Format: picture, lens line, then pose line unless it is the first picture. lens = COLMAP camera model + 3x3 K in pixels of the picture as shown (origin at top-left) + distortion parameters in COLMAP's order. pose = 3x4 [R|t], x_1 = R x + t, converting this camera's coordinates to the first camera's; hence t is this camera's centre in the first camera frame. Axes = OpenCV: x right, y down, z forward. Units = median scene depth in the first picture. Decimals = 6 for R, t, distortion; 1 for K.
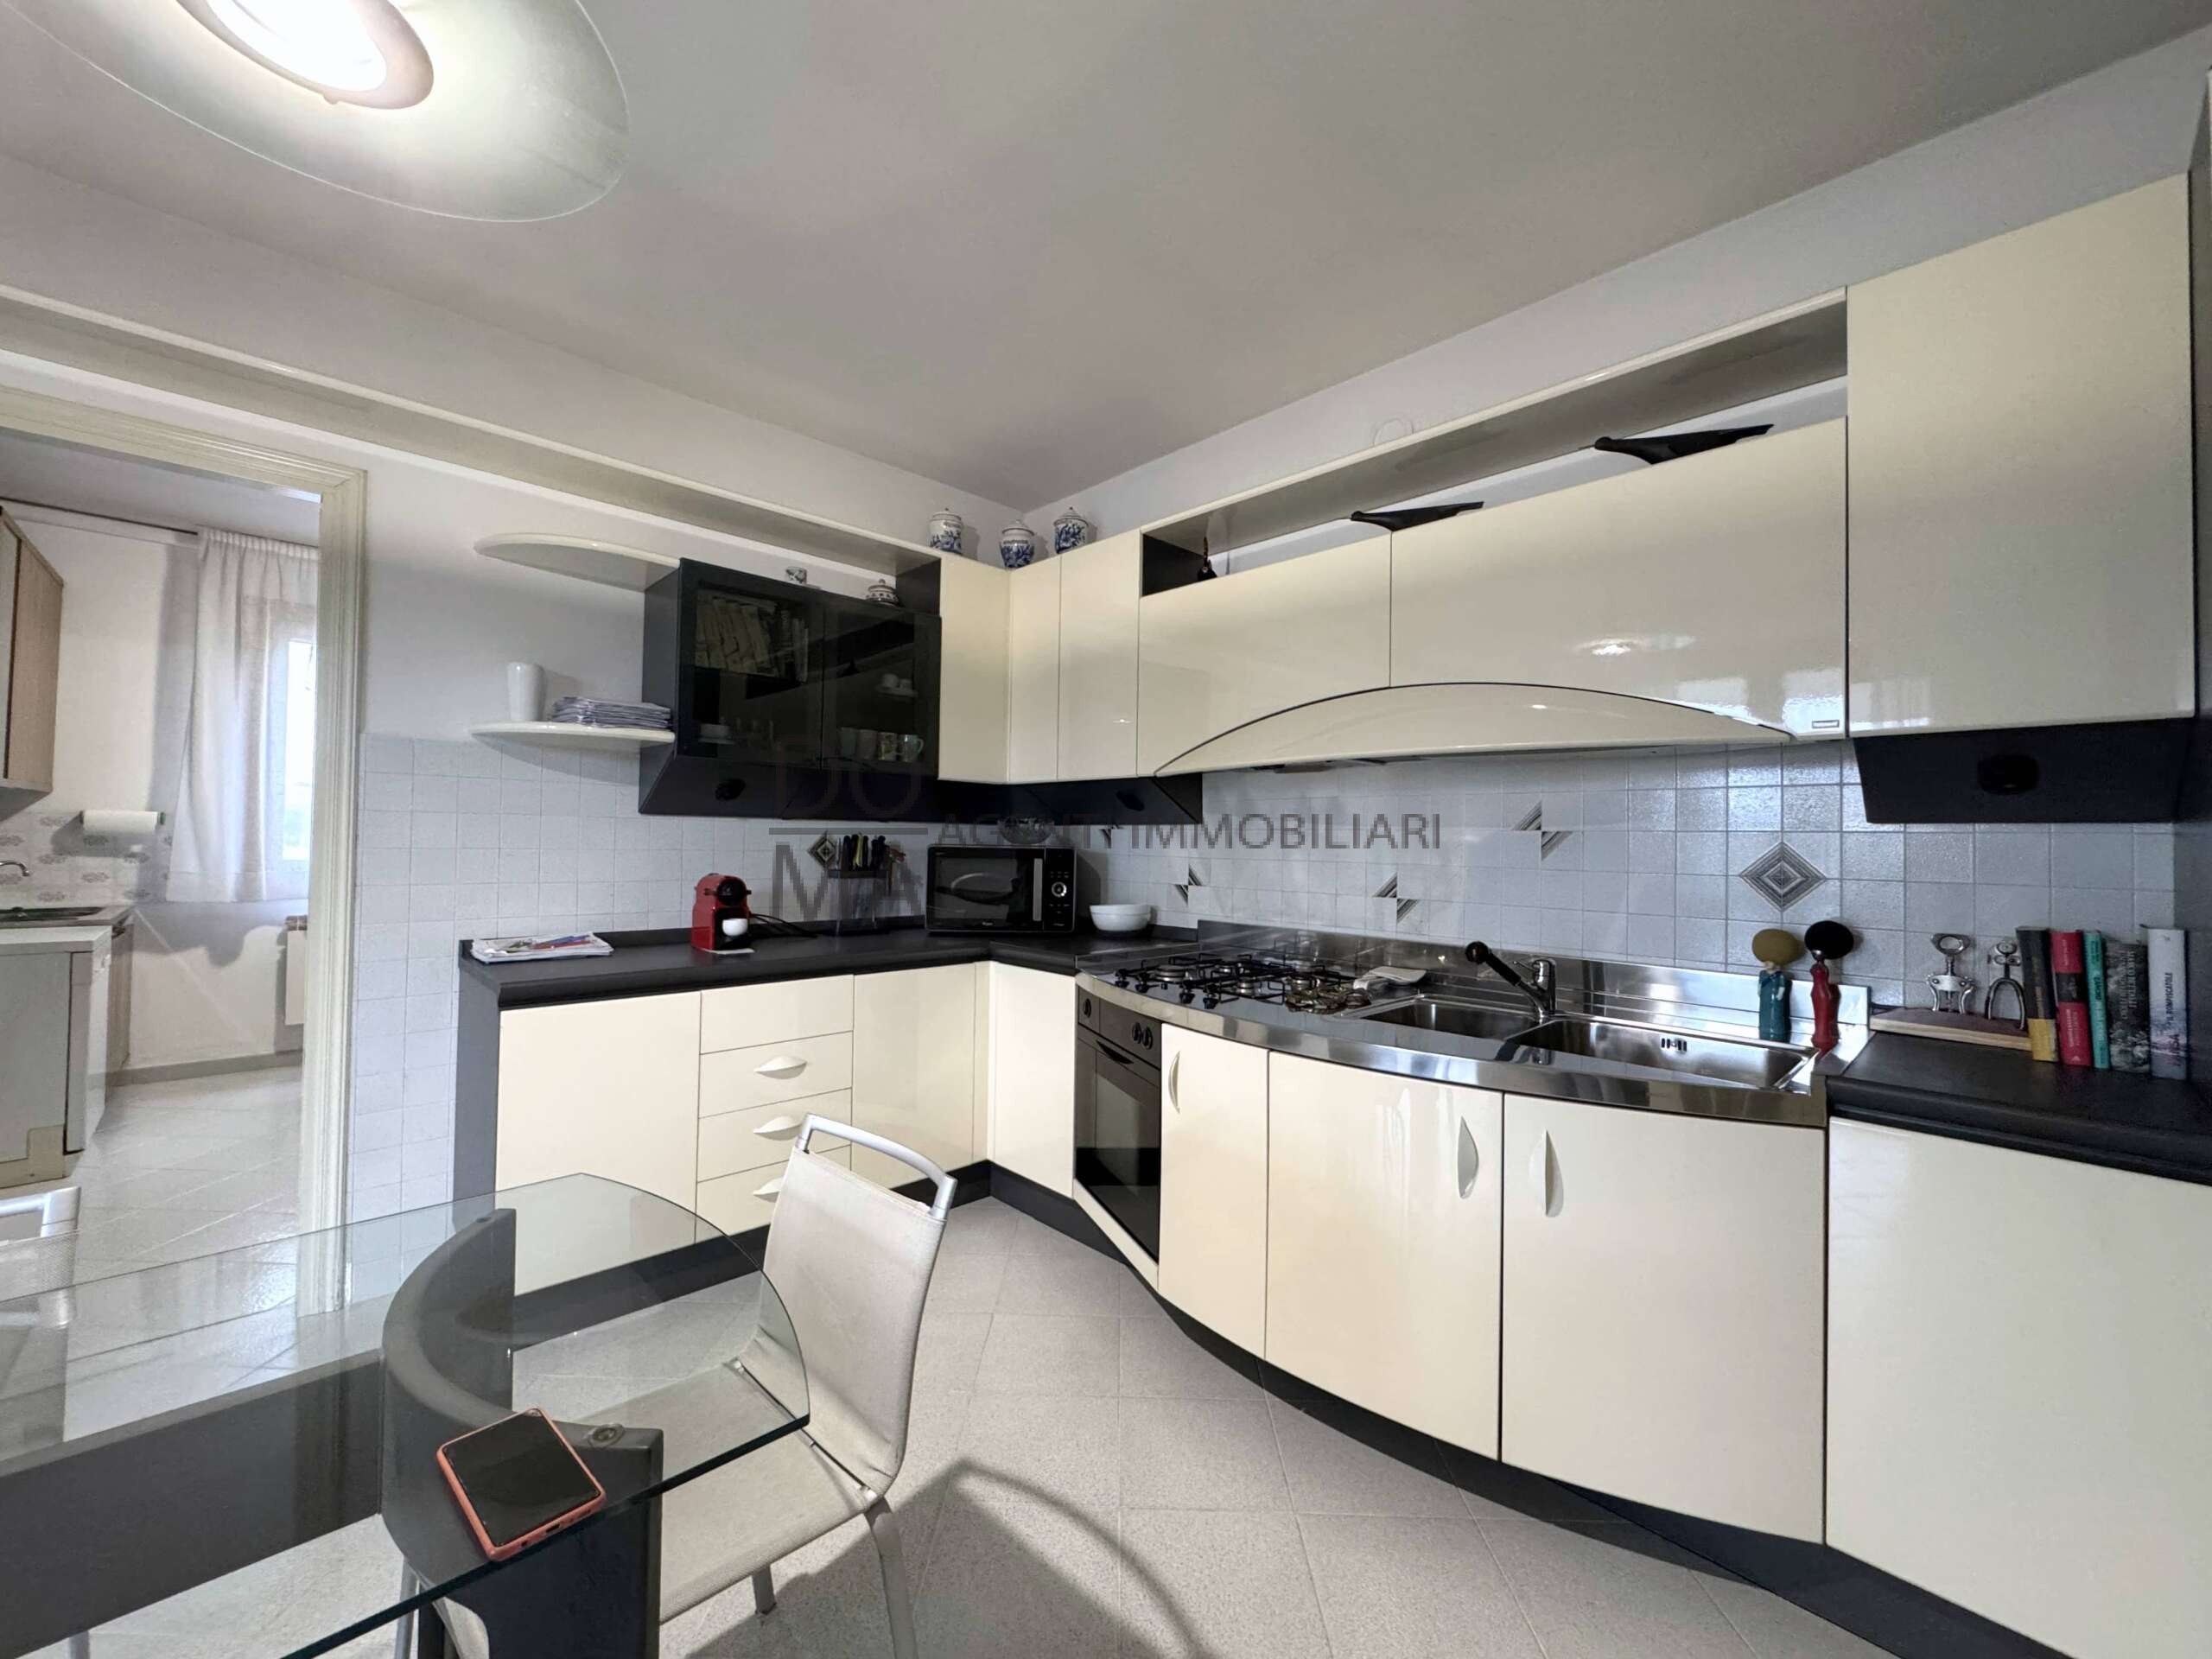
lens RADIAL K [[876.5, 0, 1098.6], [0, 876.5, 825.9], [0, 0, 1]] dist [-0.004036, 0.000791]
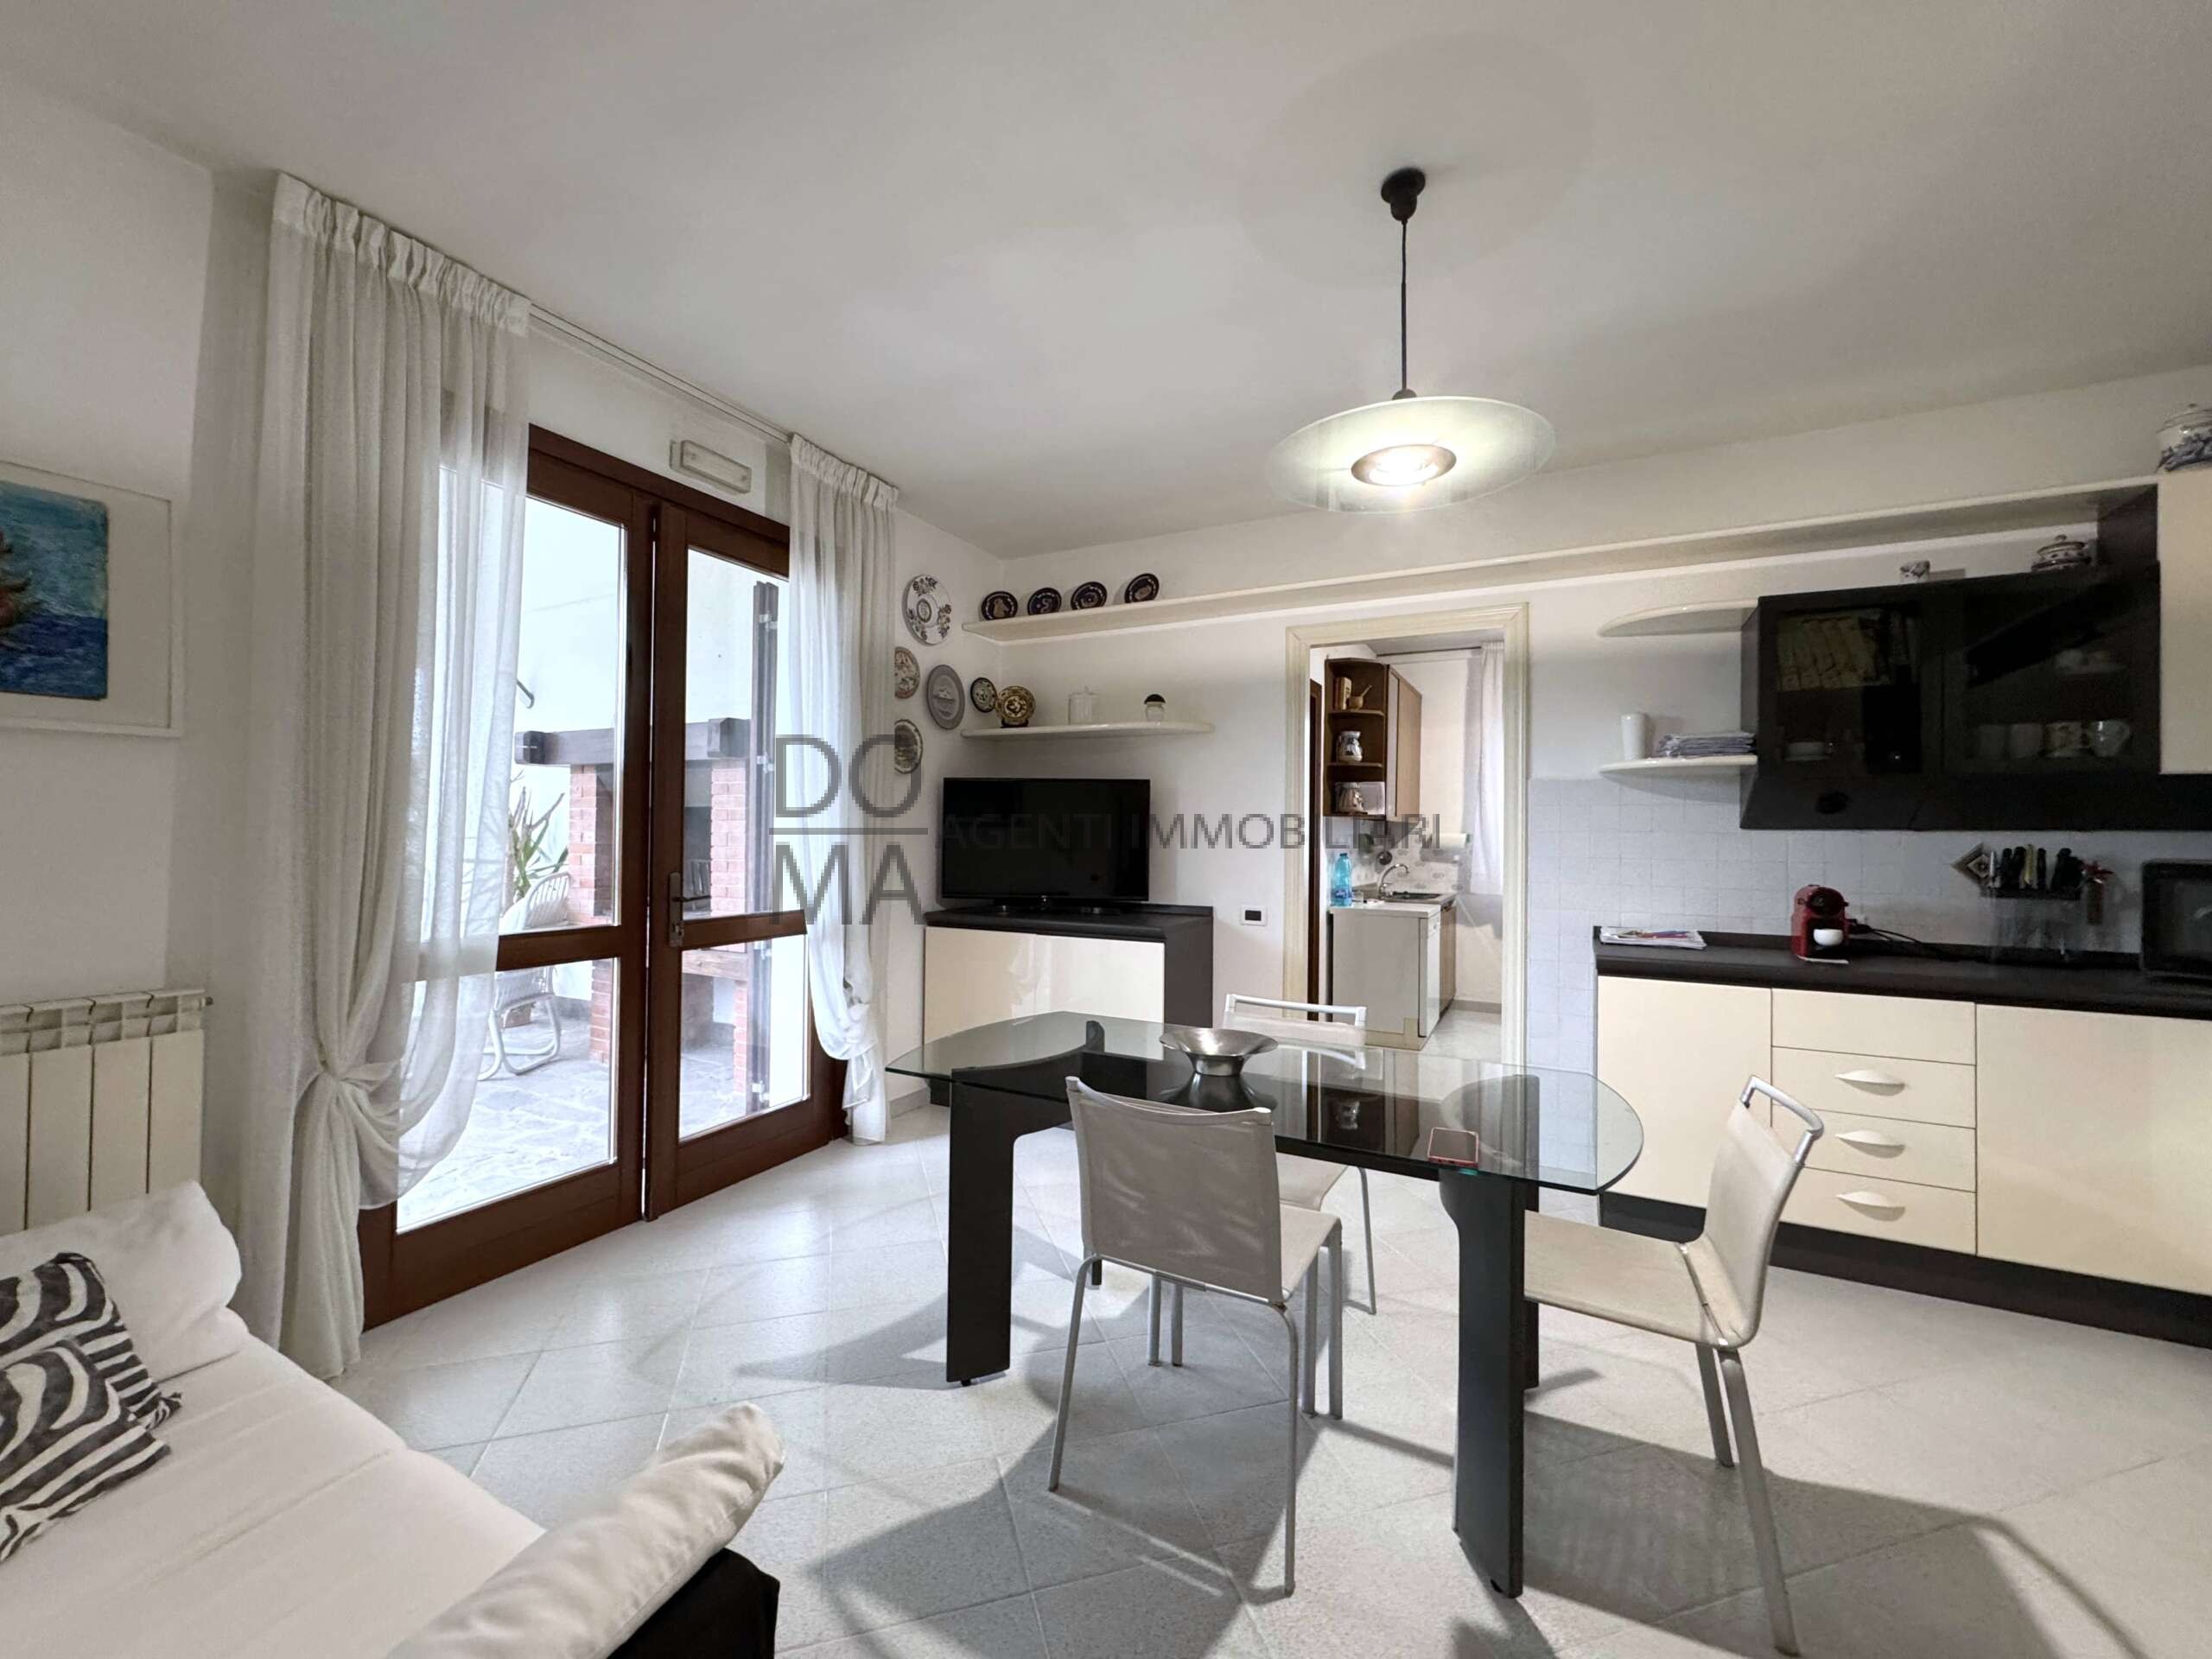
lens RADIAL K [[876.5, 0, 1109.1], [0, 876.5, 824.4], [0, 0, 1]] dist [-0.004036, 0.000791]
pose [[0.314546, -0.027281, -0.948850, 0.266452], [0.009422, 0.999627, -0.025617, 0.001322], [0.949195, -0.000882, 0.314686, -0.112037]]
